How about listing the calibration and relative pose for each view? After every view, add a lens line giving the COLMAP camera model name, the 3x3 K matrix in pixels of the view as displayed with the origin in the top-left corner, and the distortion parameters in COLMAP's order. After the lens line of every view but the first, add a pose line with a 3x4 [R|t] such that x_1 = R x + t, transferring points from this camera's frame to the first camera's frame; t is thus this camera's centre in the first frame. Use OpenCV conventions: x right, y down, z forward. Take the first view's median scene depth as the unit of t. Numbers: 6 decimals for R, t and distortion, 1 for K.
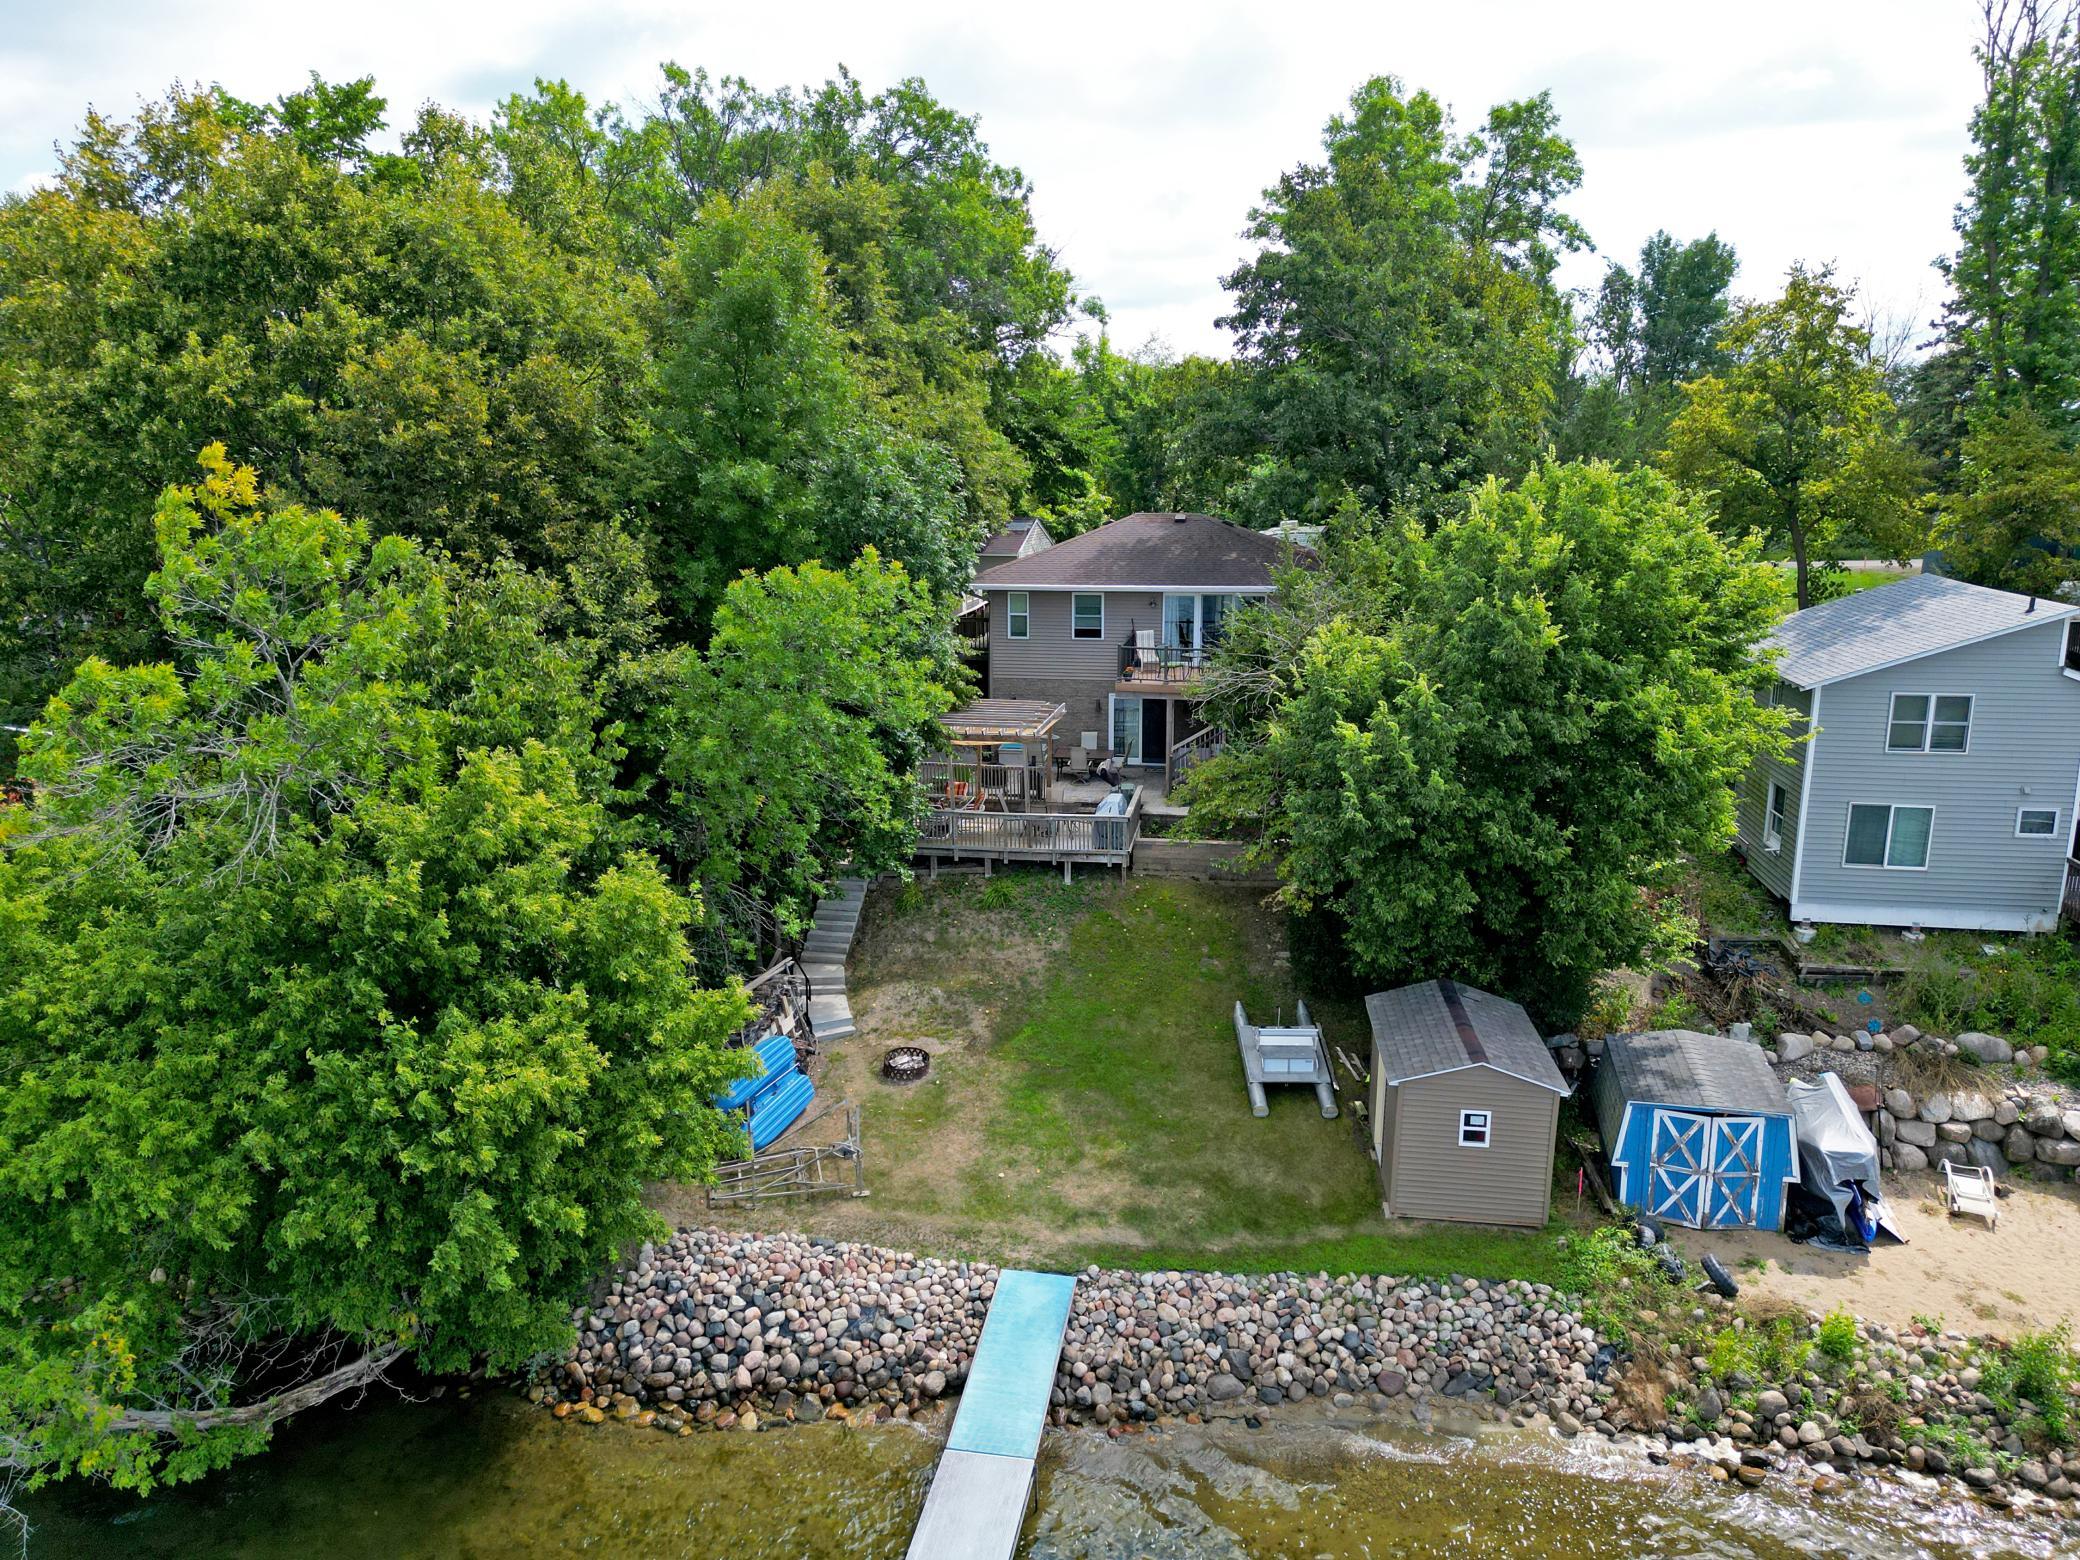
lens RADIAL K [[1457.4, 0, 1040.0], [0, 1457.4, 780.0], [0, 0, 1]] dist [0.097838, -0.089049]
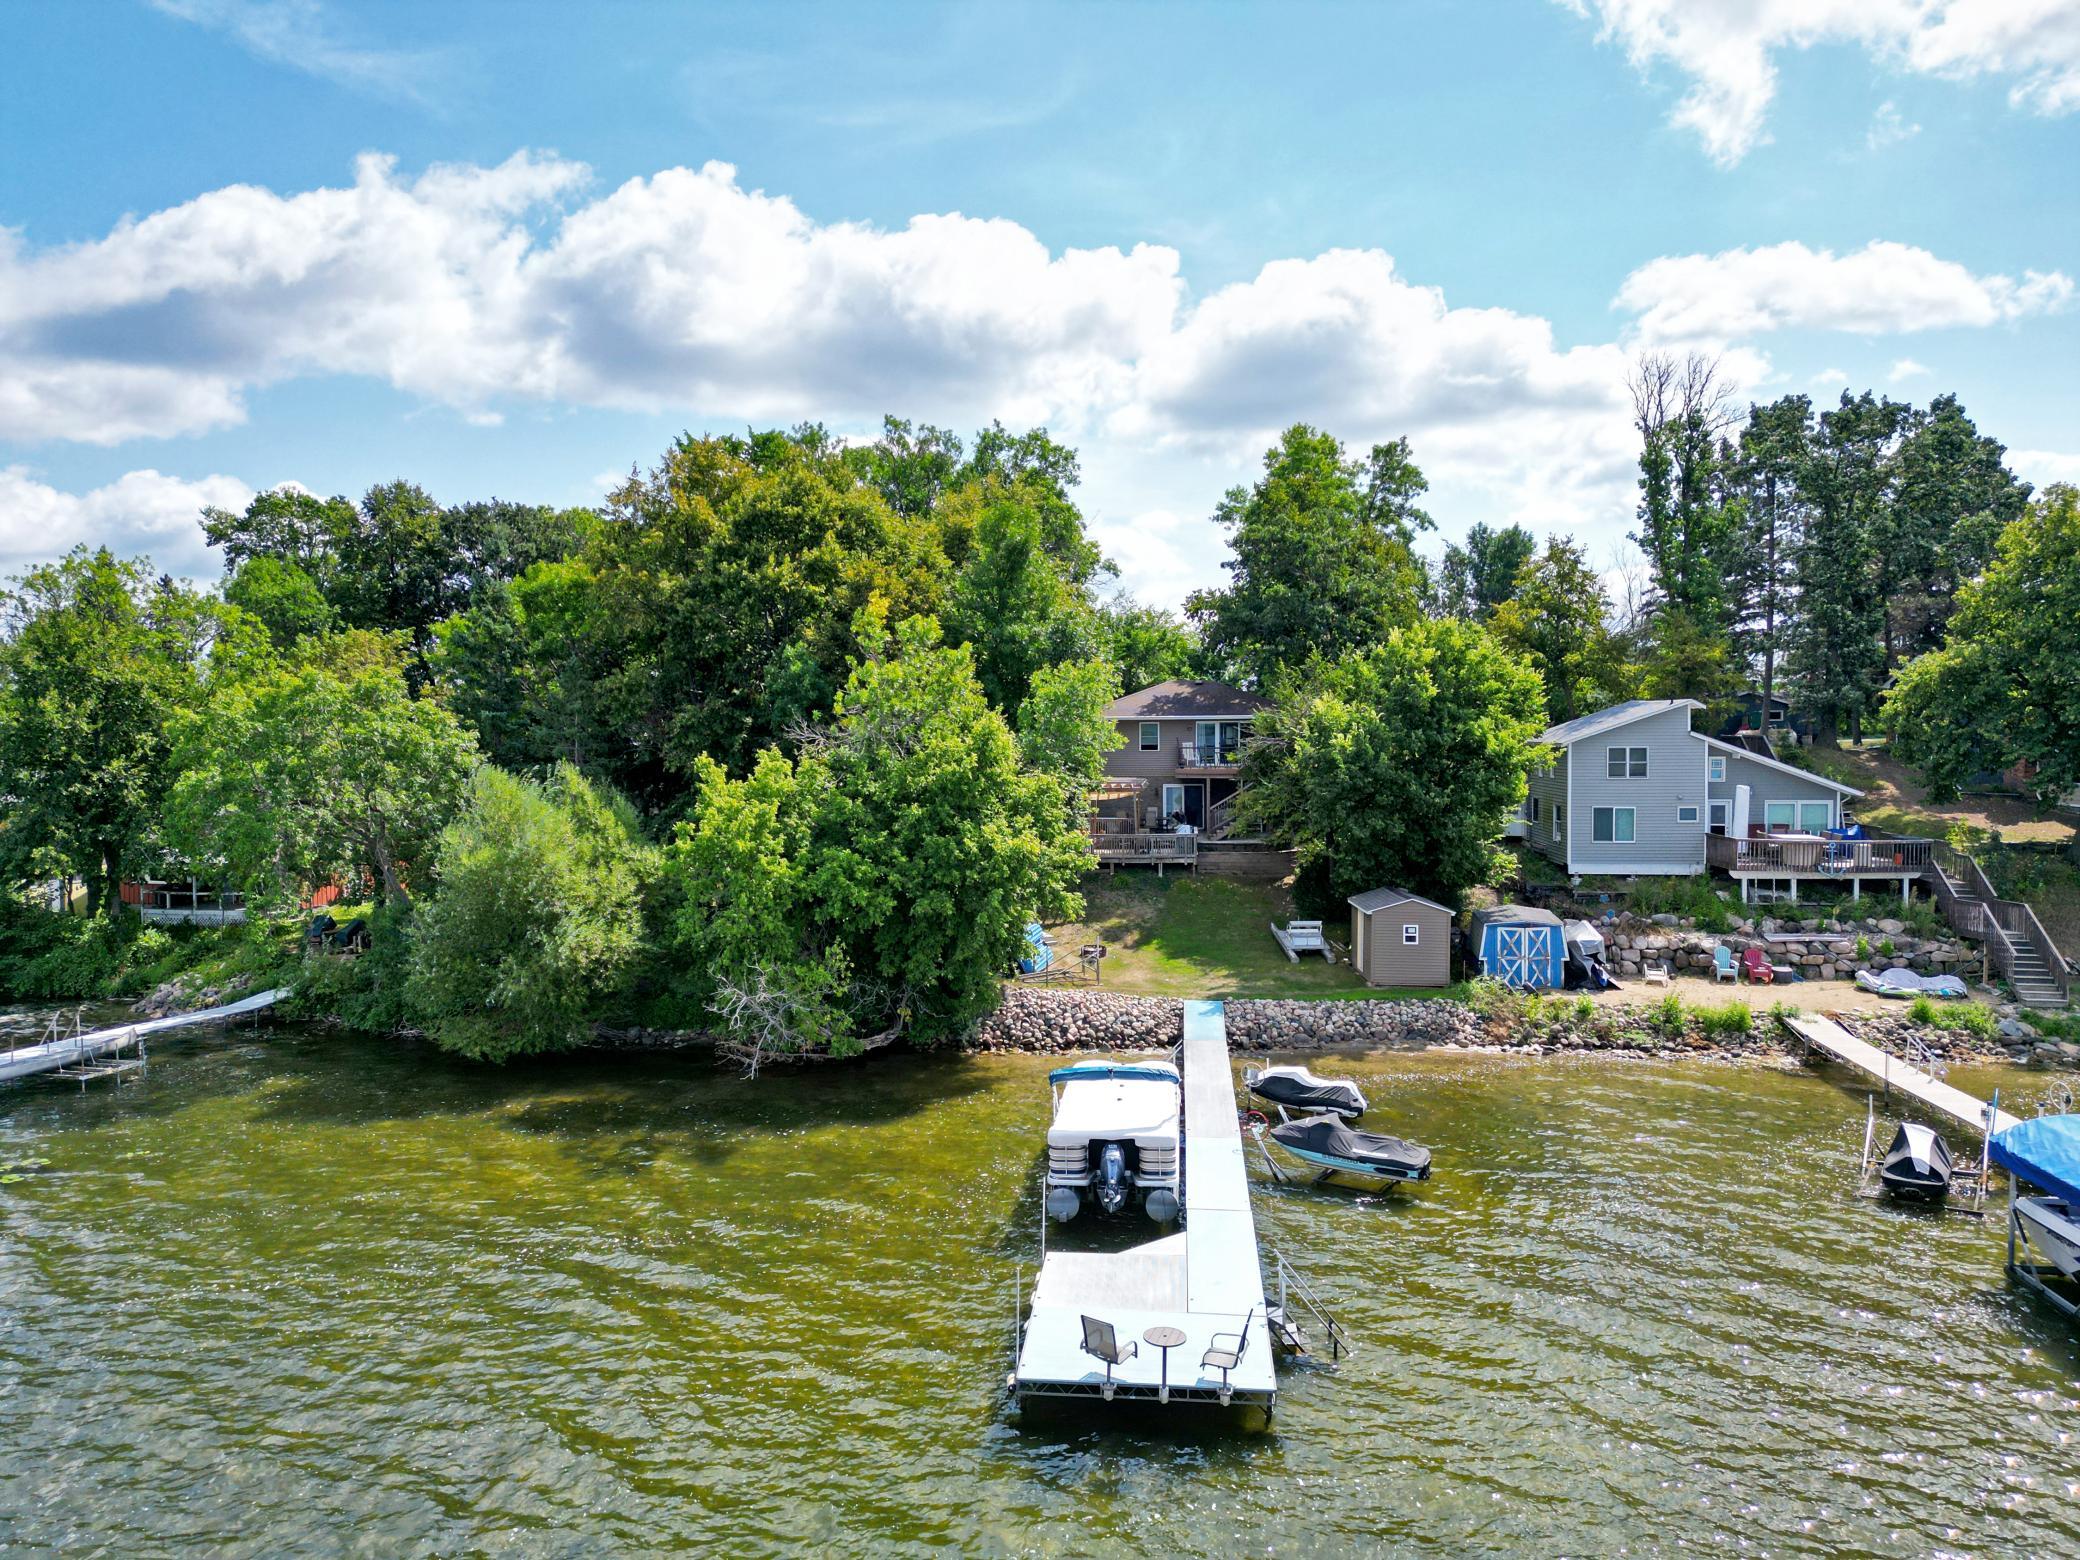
lens RADIAL K [[1458.8, 0, 1040.0], [0, 1458.8, 780.0], [0, 0, 1]] dist [0.170146, -0.333491]
pose [[0.996712, -0.003586, 0.080951, -0.371356], [0.018273, 0.983235, -0.181426, 0.384242], [-0.078944, 0.182308, 0.980067, -0.969631]]
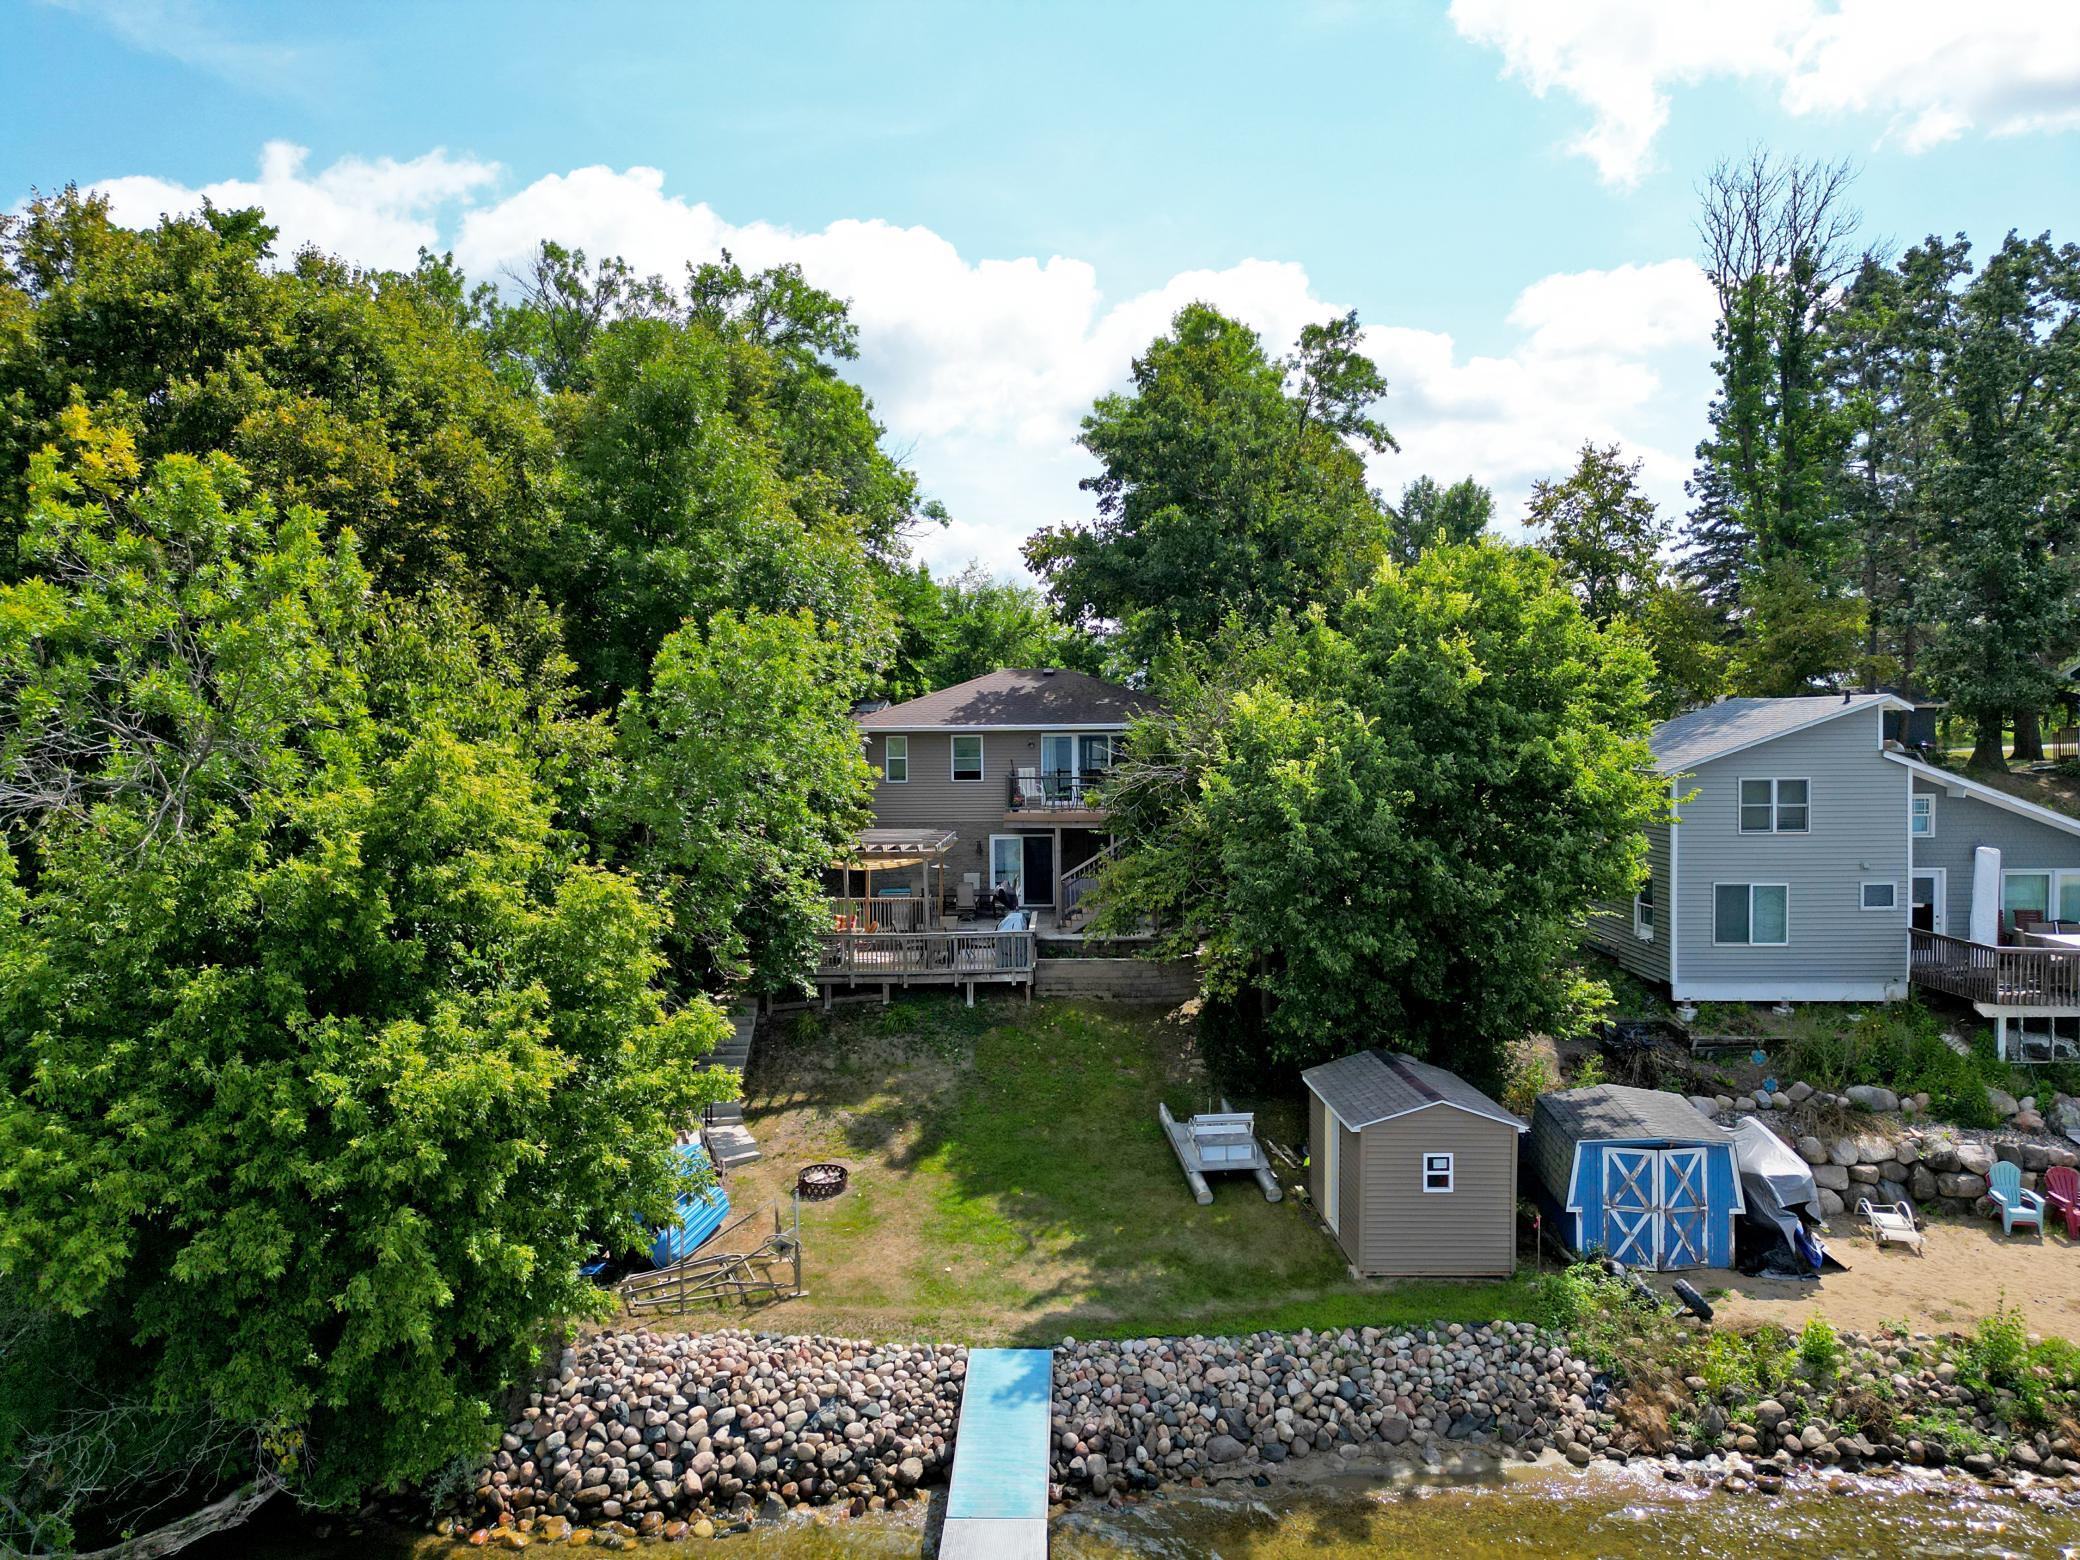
lens RADIAL K [[1457.4, 0, 1040.0], [0, 1457.4, 780.0], [0, 0, 1]] dist [0.097838, -0.089049]
pose [[0.988887, -0.009869, 0.148344, -0.112582], [0.037250, 0.982416, -0.182952, 0.148846], [-0.143930, 0.186444, 0.971866, 0.030085]]
